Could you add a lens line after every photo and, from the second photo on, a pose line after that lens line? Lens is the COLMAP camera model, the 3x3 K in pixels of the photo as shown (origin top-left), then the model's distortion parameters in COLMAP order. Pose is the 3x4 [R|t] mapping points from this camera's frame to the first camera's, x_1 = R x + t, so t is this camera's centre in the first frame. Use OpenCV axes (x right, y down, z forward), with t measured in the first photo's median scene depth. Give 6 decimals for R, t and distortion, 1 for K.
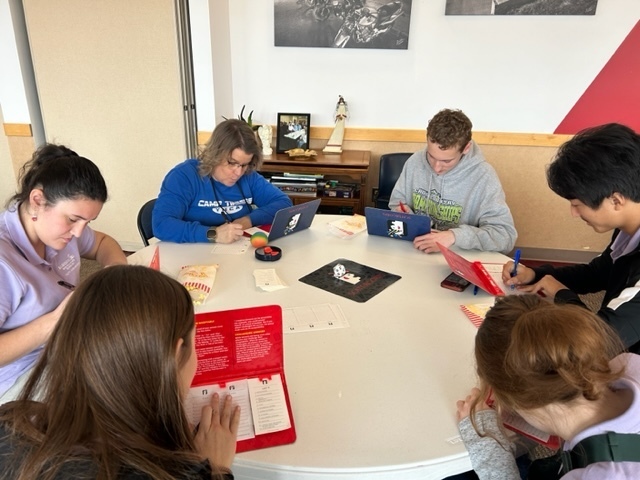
lens RADIAL K [[494.7, 0, 319.6], [0, 494.7, 240.6], [0, 0, 1]] dist [0.033473, -0.018910]
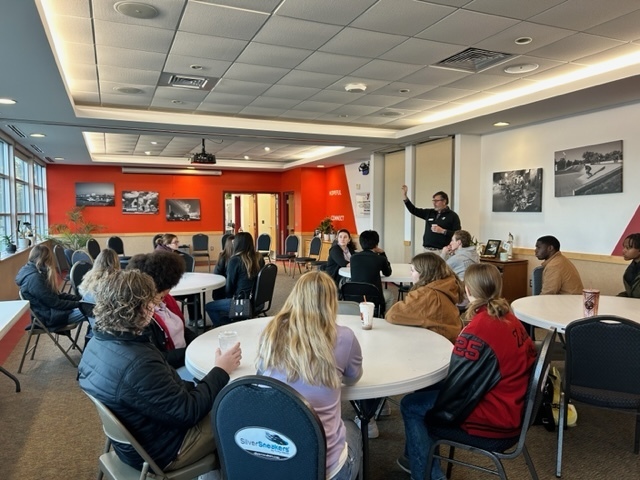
lens RADIAL K [[494.7, 0, 319.3], [0, 494.7, 240.7], [0, 0, 1]] dist [0.033473, -0.018910]
pose [[0.516928, 0.032795, -0.855400, 1.477706], [-0.298450, 0.943471, -0.144185, 0.302568], [0.802317, 0.329828, 0.497494, -0.731946]]
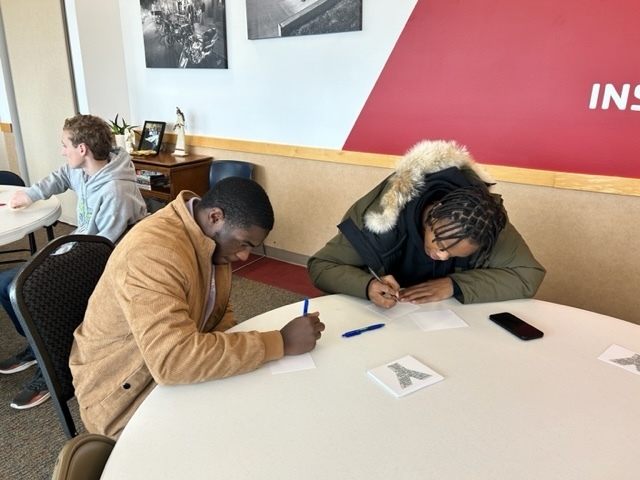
lens RADIAL K [[494.7, 0, 315.0], [0, 494.7, 240.3], [0, 0, 1]] dist [0.033473, -0.018910]
pose [[0.896570, 0.132994, -0.422463, 0.890844], [-0.158778, 0.986965, -0.026263, 0.000114], [0.413464, 0.090625, 0.905999, 0.089466]]
